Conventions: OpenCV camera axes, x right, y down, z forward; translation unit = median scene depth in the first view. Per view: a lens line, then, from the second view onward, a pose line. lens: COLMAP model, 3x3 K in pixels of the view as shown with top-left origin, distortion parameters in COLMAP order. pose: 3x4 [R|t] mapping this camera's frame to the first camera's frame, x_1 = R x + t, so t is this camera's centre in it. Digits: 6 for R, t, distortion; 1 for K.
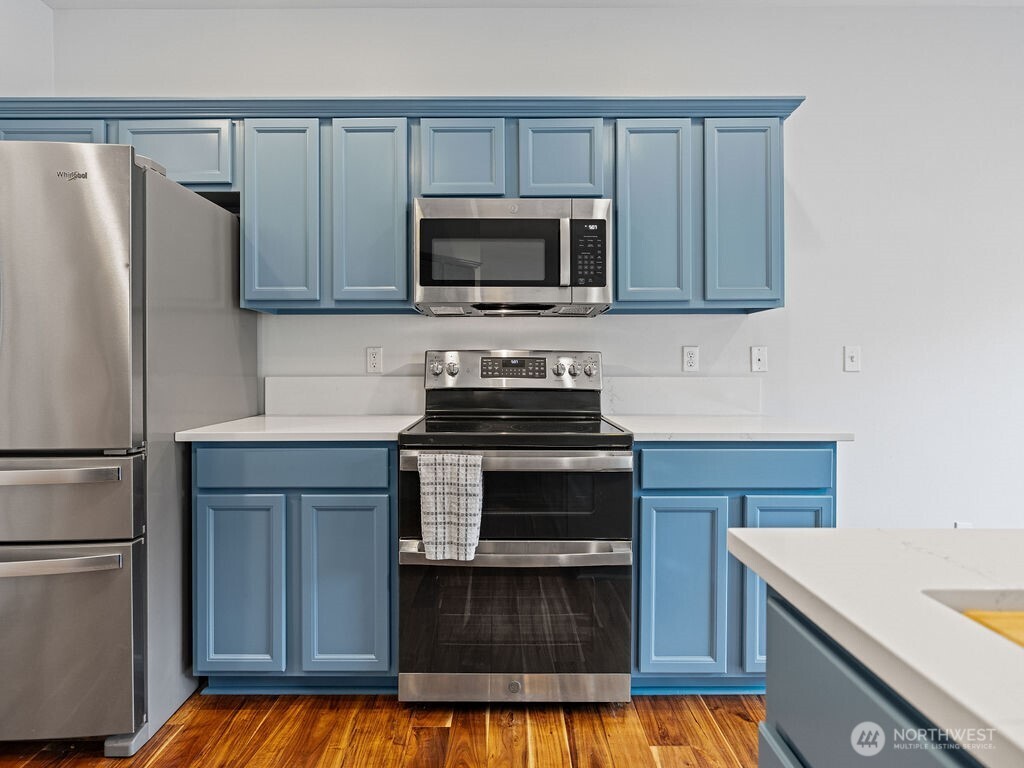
lens RADIAL K [[525.8, 0, 512.9], [0, 525.8, 361.7], [0, 0, 1]] dist [-0.012511, 0.004966]
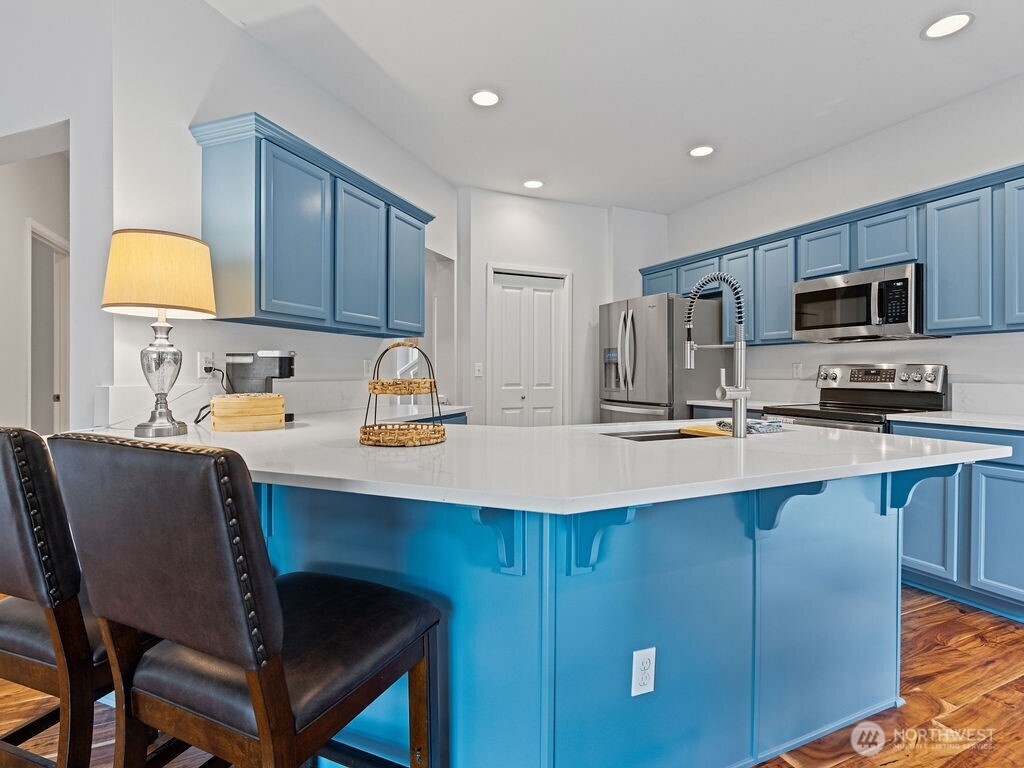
lens RADIAL K [[520.3, 0, 510.1], [0, 520.3, 374.4], [0, 0, 1]] dist [-0.015050, 0.005398]
pose [[0.411643, 0.005273, -0.911330, 1.058499], [0.003715, 0.999965, 0.007463, -0.008092], [0.911338, -0.006457, 0.411609, -0.652440]]
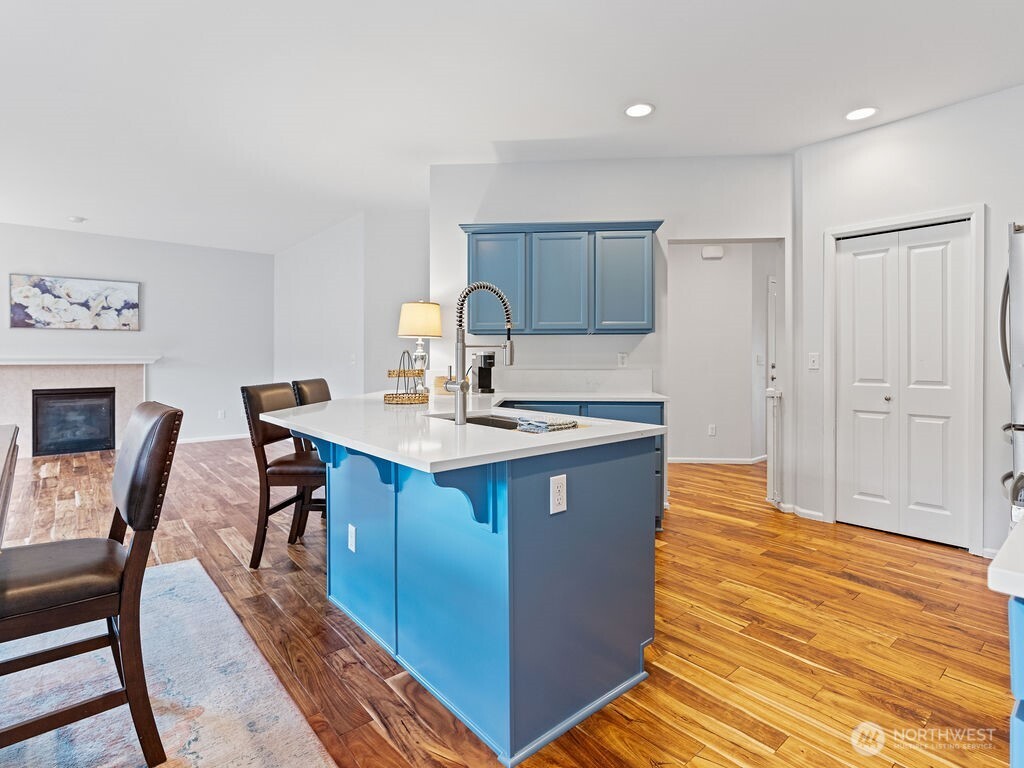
lens RADIAL K [[525.8, 0, 512.9], [0, 525.8, 361.7], [0, 0, 1]] dist [-0.012511, 0.004966]
pose [[-0.764041, 0.005058, -0.645148, 1.009303], [0.005559, 0.999984, 0.001257, -0.017989], [0.645144, -0.002626, -0.764056, 0.925899]]
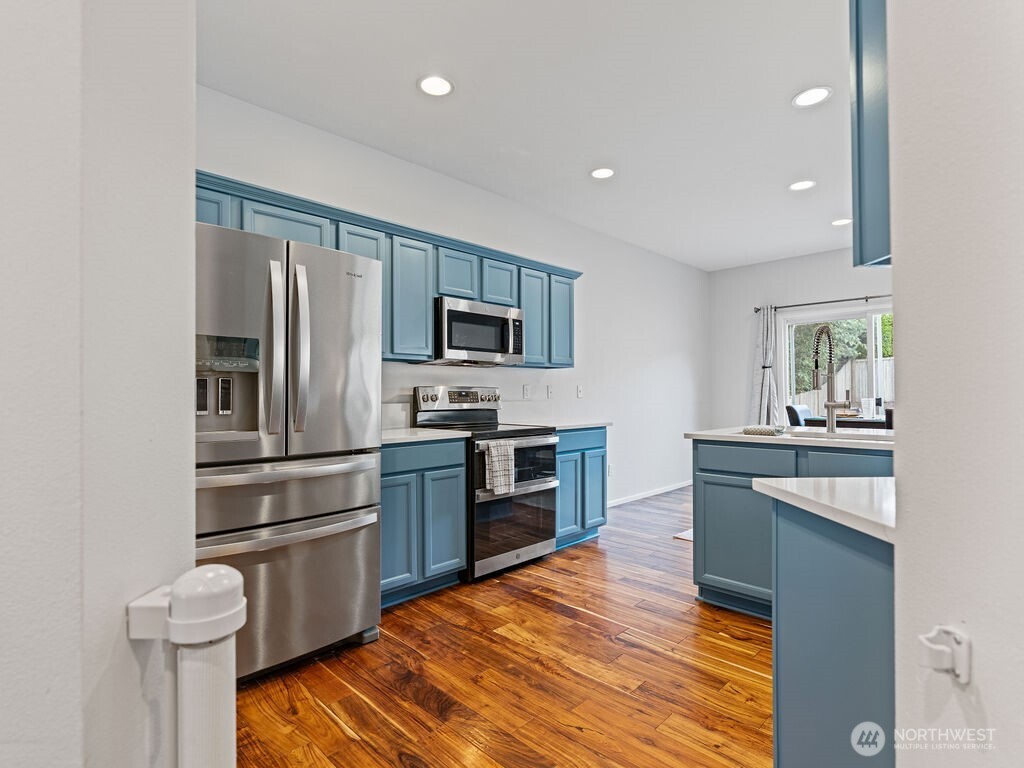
lens RADIAL K [[510.7, 0, 515.6], [0, 510.7, 388.4], [0, 0, 1]] dist [0.000045, 0.000321]
pose [[0.704328, 0.005263, 0.709855, -1.183614], [0.000837, 0.999966, -0.008244, -0.002770], [-0.709874, 0.006401, 0.704300, -0.315805]]
